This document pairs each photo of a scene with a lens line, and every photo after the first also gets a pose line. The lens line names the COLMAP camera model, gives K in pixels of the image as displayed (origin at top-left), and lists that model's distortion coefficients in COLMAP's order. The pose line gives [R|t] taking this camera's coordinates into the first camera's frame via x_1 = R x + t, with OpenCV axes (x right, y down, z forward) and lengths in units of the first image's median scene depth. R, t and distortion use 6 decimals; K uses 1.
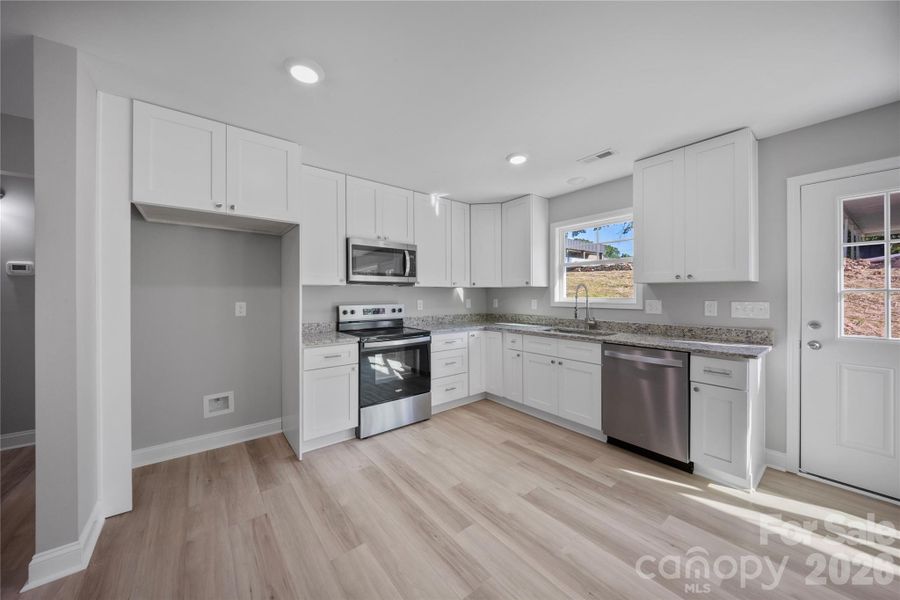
lens RADIAL K [[315.0, 0, 448.6], [0, 315.0, 292.7], [0, 0, 1]] dist [0.001470, -0.002501]
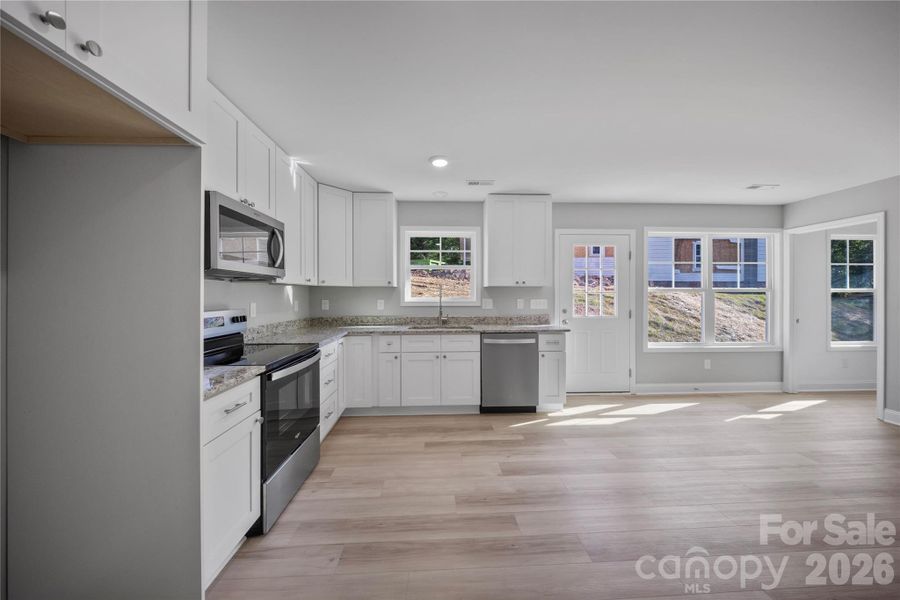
lens RADIAL K [[315.0, 0, 454.5], [0, 315.0, 292.0], [0, 0, 1]] dist [0.001470, -0.002501]
pose [[0.577567, 0.007294, 0.816310, -0.563766], [-0.005109, 0.999973, -0.005320, 0.002573], [-0.816327, -0.001098, 0.577589, 0.355696]]
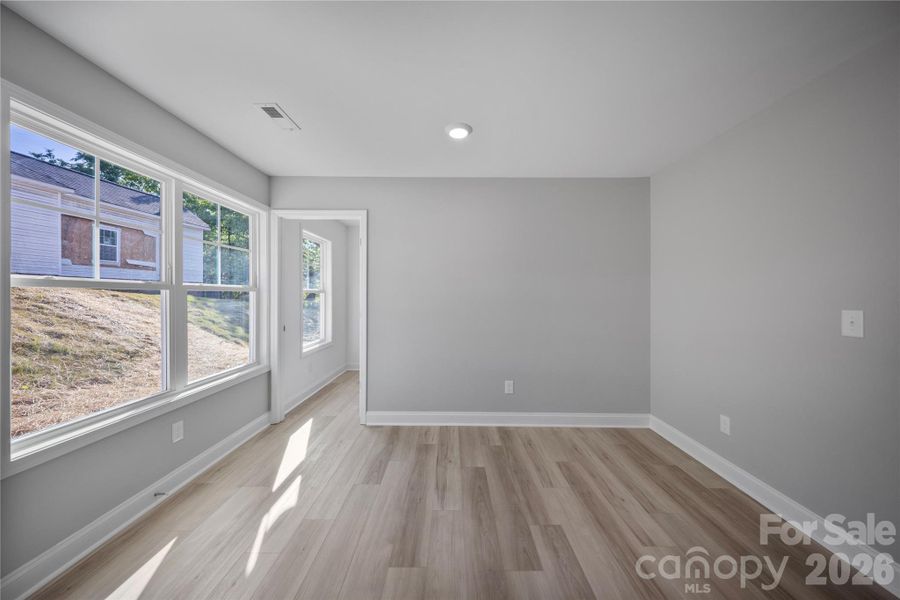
lens RADIAL K [[315.0, 0, 448.3], [0, 315.0, 299.7], [0, 0, 1]] dist [0.001470, -0.002501]
pose [[-0.778360, -0.008859, 0.627756, 0.325980], [-0.004451, 0.999953, 0.008593, 0.001978], [-0.627802, 0.003895, -0.778363, 0.420417]]
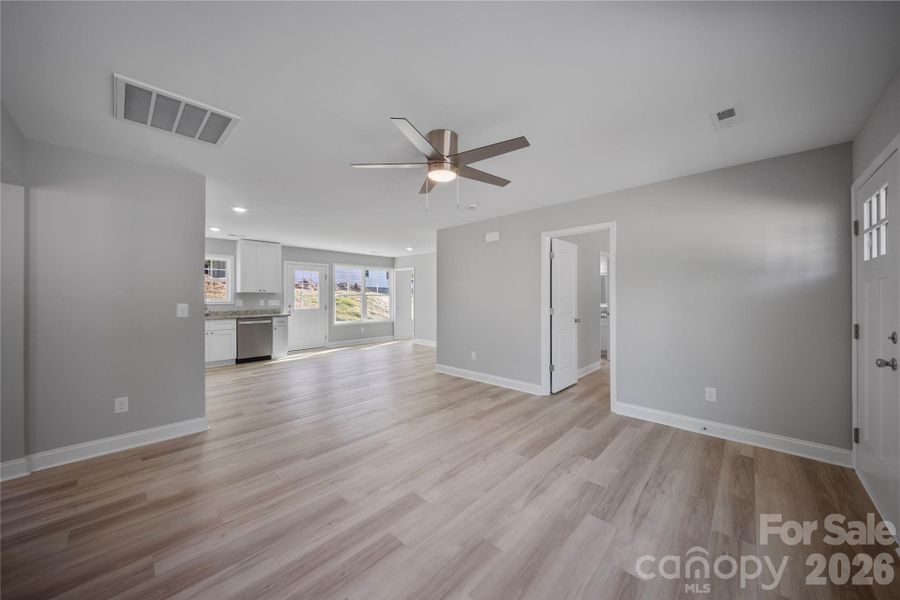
lens RADIAL K [[315.0, 0, 453.4], [0, 315.0, 295.8], [0, 0, 1]] dist [0.001470, -0.002501]
pose [[-0.139292, 0.006349, 0.990231, -1.873088], [-0.002610, 0.999974, -0.006778, 0.007094], [-0.990248, -0.003529, -0.139272, -0.203538]]
